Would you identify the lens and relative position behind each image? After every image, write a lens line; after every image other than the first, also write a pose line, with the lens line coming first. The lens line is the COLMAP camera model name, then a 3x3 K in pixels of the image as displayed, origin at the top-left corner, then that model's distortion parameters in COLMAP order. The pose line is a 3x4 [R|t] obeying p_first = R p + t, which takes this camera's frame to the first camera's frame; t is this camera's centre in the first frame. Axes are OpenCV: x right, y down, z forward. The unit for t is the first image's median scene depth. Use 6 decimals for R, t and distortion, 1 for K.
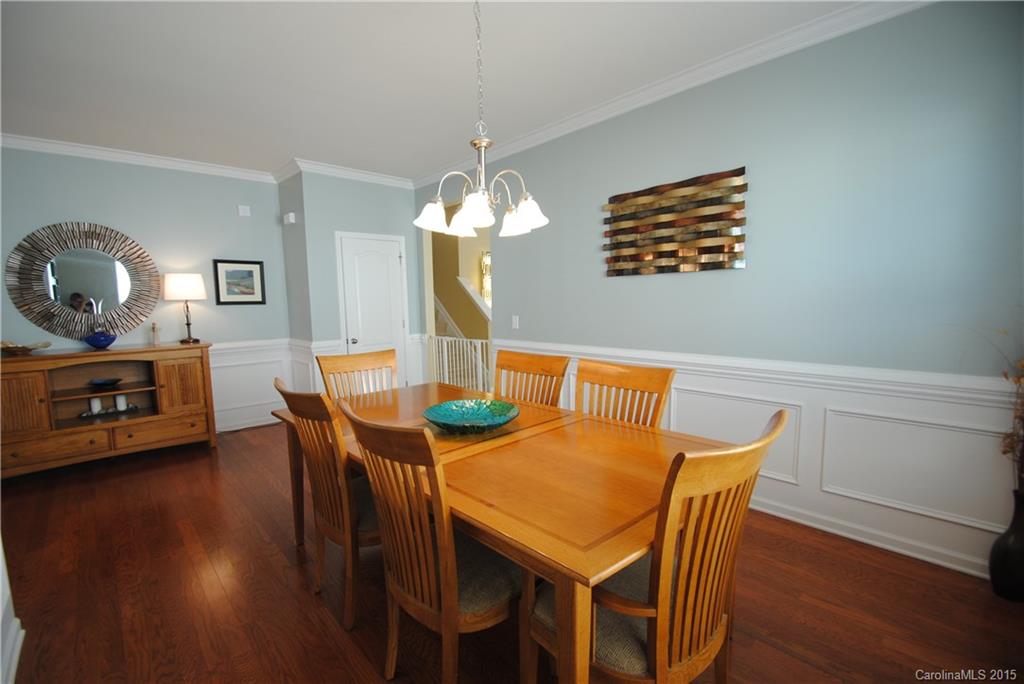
lens RADIAL K [[460.7, 0, 493.2], [0, 460.7, 346.6], [0, 0, 1]] dist [-0.002177, -0.000480]
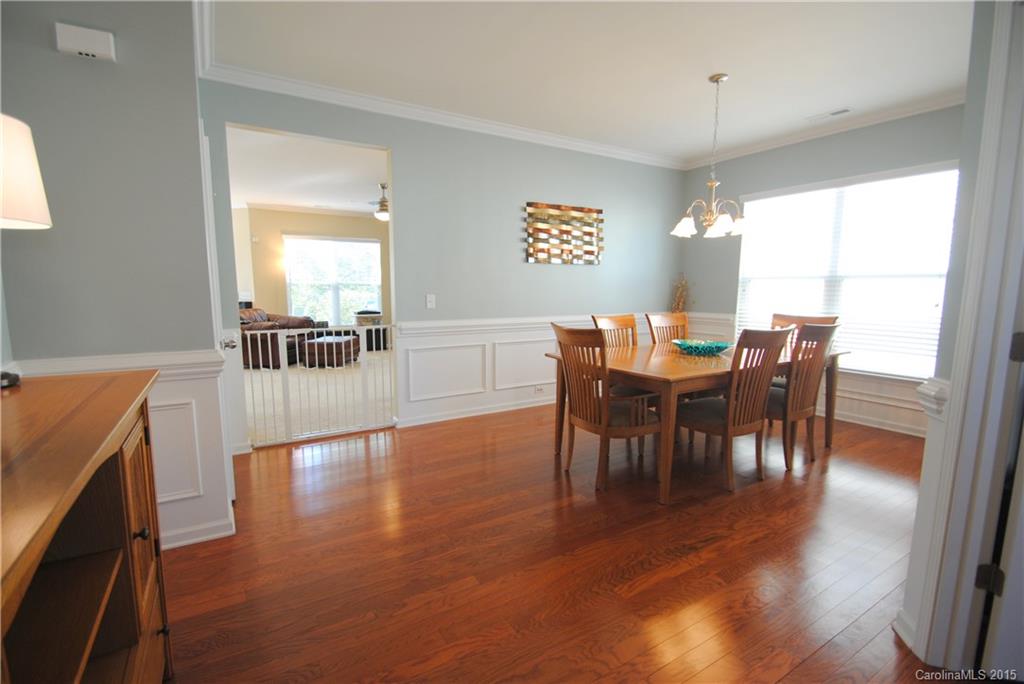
lens RADIAL K [[460.7, 0, 493.2], [0, 460.7, 346.6], [0, 0, 1]] dist [-0.002177, -0.000480]
pose [[0.185223, -0.101558, 0.977435, -1.127802], [0.093846, 0.991928, 0.085280, -0.037560], [-0.978205, 0.075932, 0.193259, 0.905315]]
